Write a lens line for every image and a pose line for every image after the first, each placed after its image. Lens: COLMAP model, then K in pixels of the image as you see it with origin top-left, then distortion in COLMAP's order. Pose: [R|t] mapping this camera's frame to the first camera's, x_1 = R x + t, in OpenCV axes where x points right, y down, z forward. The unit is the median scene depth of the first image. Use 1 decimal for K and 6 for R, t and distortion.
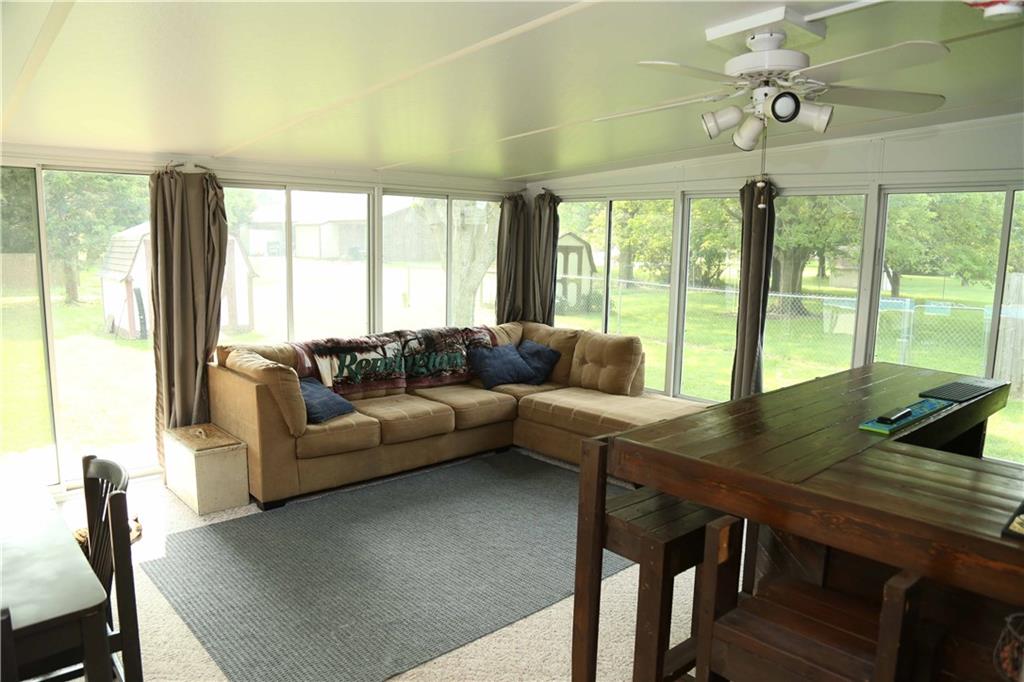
lens RADIAL K [[698.9, 0, 514.7], [0, 698.9, 344.9], [0, 0, 1]] dist [-0.126184, 0.073845]
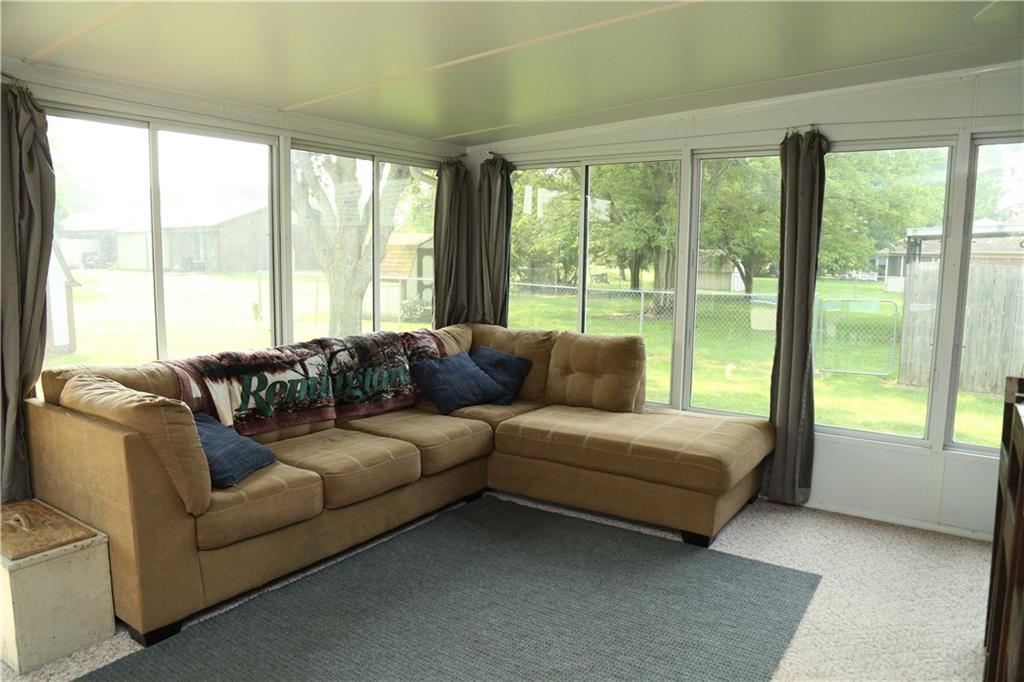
lens RADIAL K [[698.9, 0, 514.7], [0, 698.9, 344.9], [0, 0, 1]] dist [-0.126184, 0.073845]
pose [[0.973475, -0.036428, 0.225875, -0.140492], [0.040048, 0.999132, -0.011461, 0.001704], [-0.225262, 0.020203, 0.974089, 0.287315]]
